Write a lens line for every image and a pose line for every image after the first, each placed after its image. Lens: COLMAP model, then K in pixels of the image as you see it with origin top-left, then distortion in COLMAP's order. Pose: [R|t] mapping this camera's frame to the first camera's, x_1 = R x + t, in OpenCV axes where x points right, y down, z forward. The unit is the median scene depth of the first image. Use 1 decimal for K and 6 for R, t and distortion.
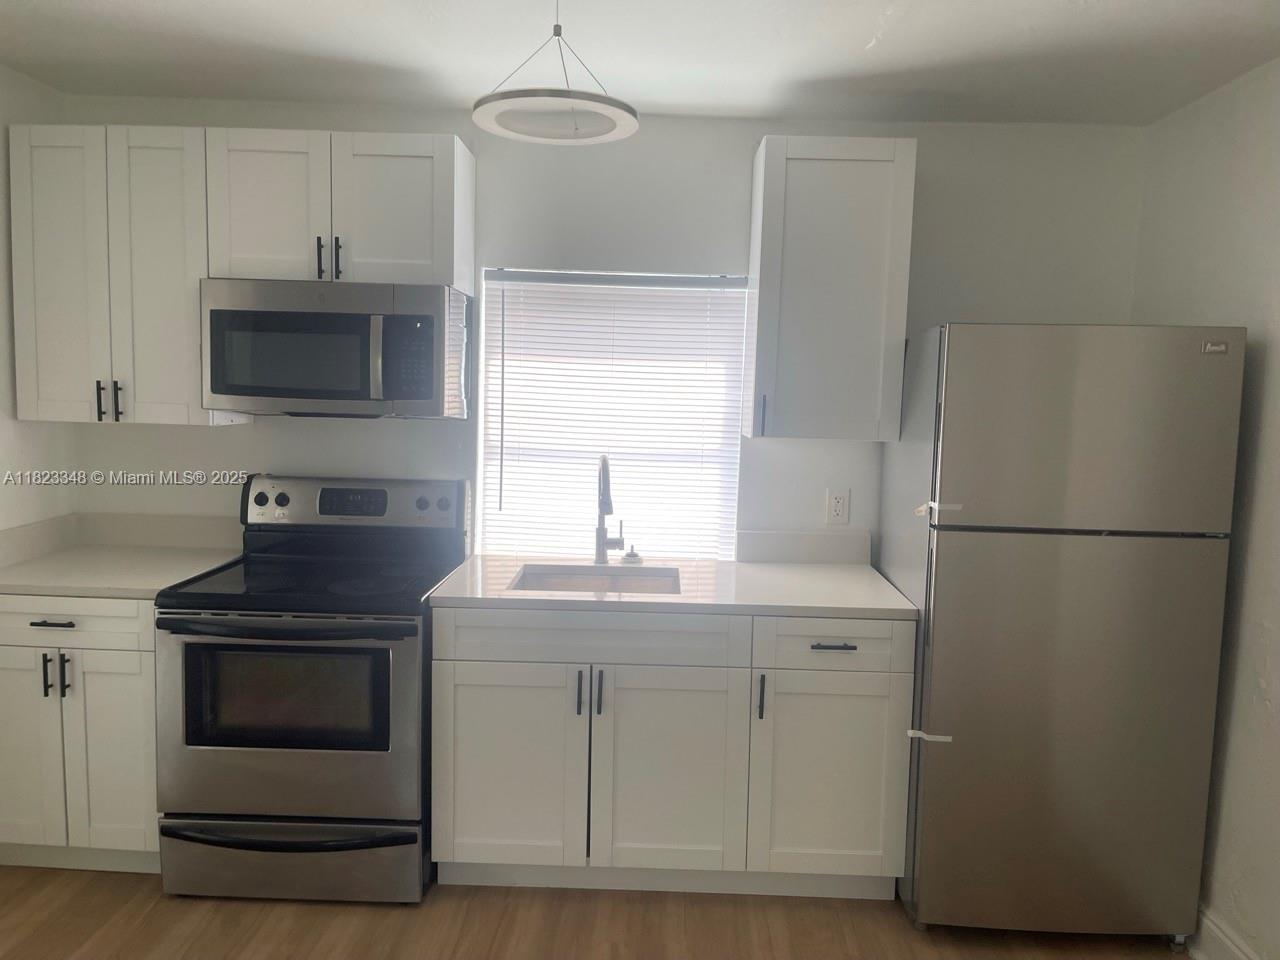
lens RADIAL K [[964.5, 0, 639.6], [0, 964.5, 487.4], [0, 0, 1]] dist [0.053046, -0.058216]
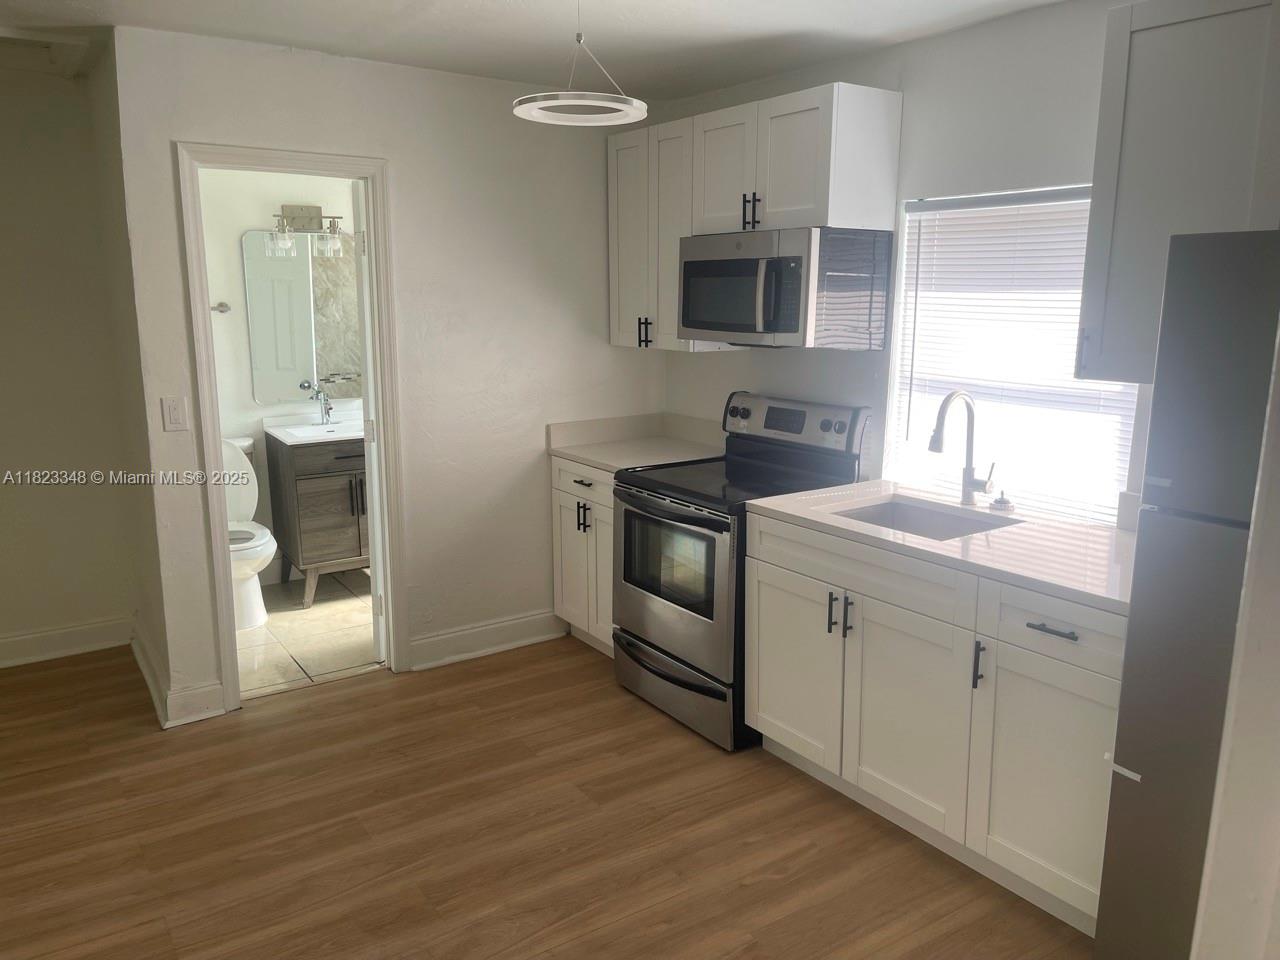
lens RADIAL K [[964.5, 0, 647.9], [0, 964.5, 484.8], [0, 0, 1]] dist [0.053046, -0.058216]
pose [[0.582328, 0.133343, -0.801943, 0.604012], [-0.072098, 0.991040, 0.112431, -0.028857], [0.809750, -0.007653, 0.586725, 0.200658]]
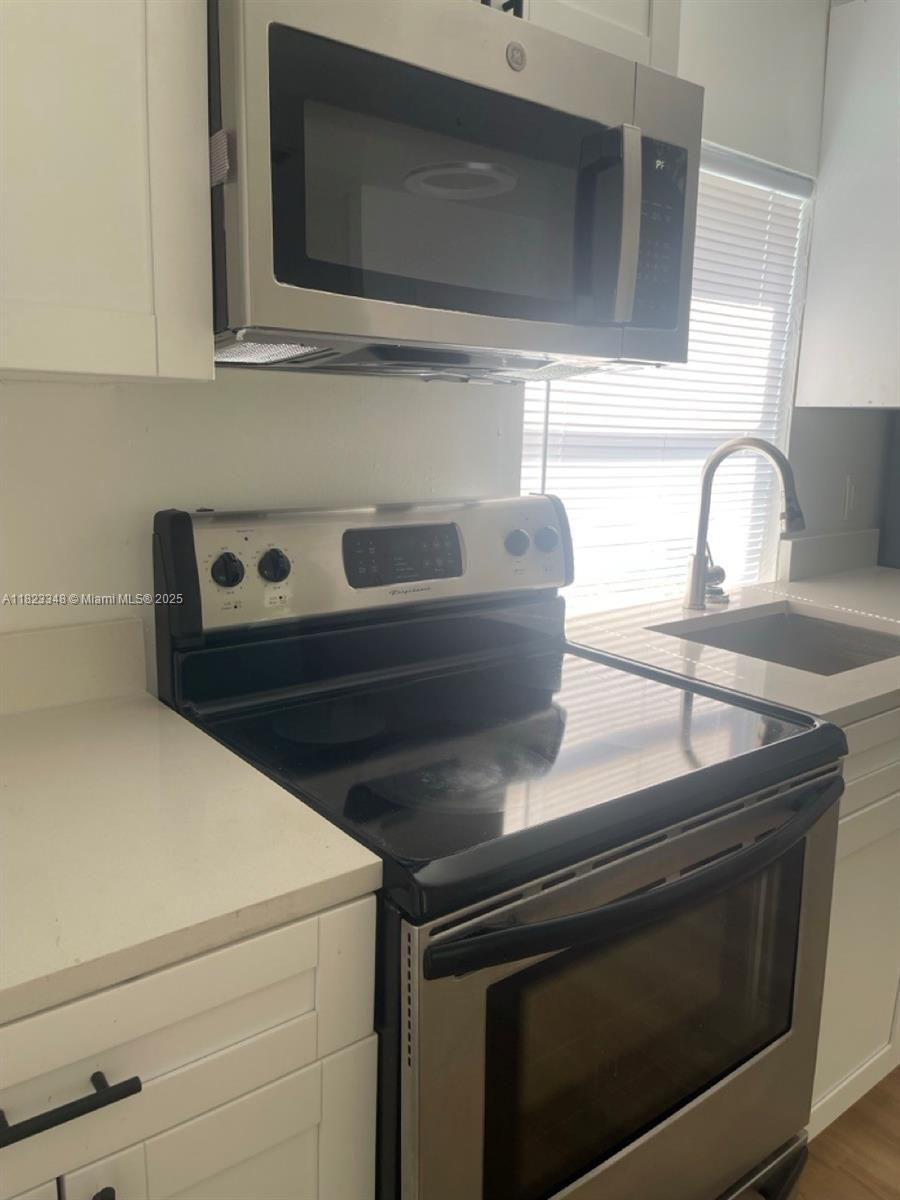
lens RADIAL K [[904.2, 0, 440.6], [0, 904.2, 593.3], [0, 0, 1]] dist [0.053046, -0.058216]
pose [[0.774565, -0.130662, 0.618851, -0.613781], [0.065812, 0.989768, 0.126604, -0.023127], [-0.629061, -0.057335, 0.775239, 0.703178]]
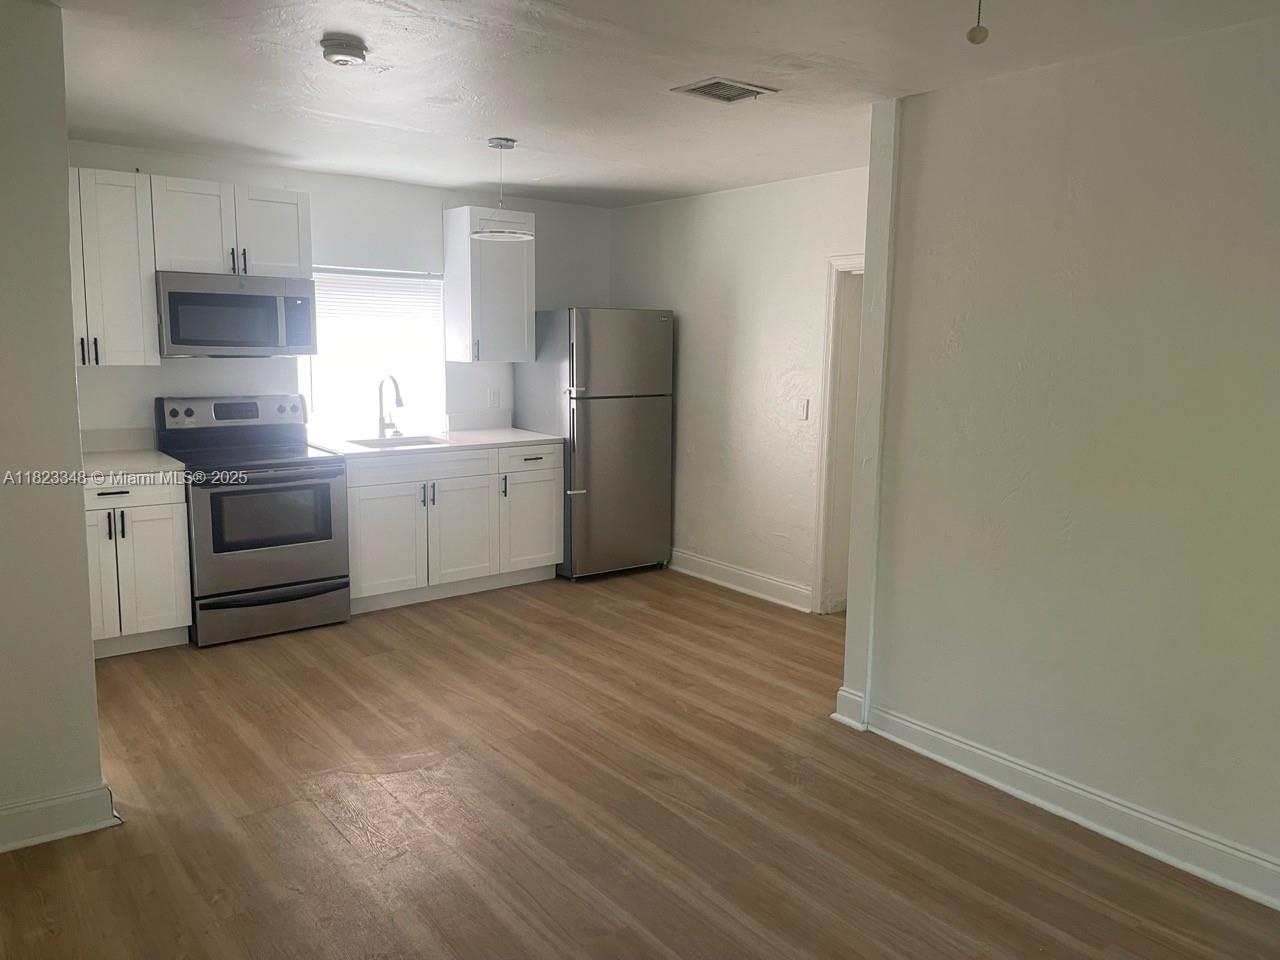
lens RADIAL K [[964.5, 0, 648.5], [0, 964.5, 485.8], [0, 0, 1]] dist [0.053046, -0.058216]
pose [[0.765436, -0.115018, 0.633150, -0.881173], [0.070775, 0.992975, 0.094822, 0.036758], [-0.639608, -0.027769, 0.768199, -0.733764]]
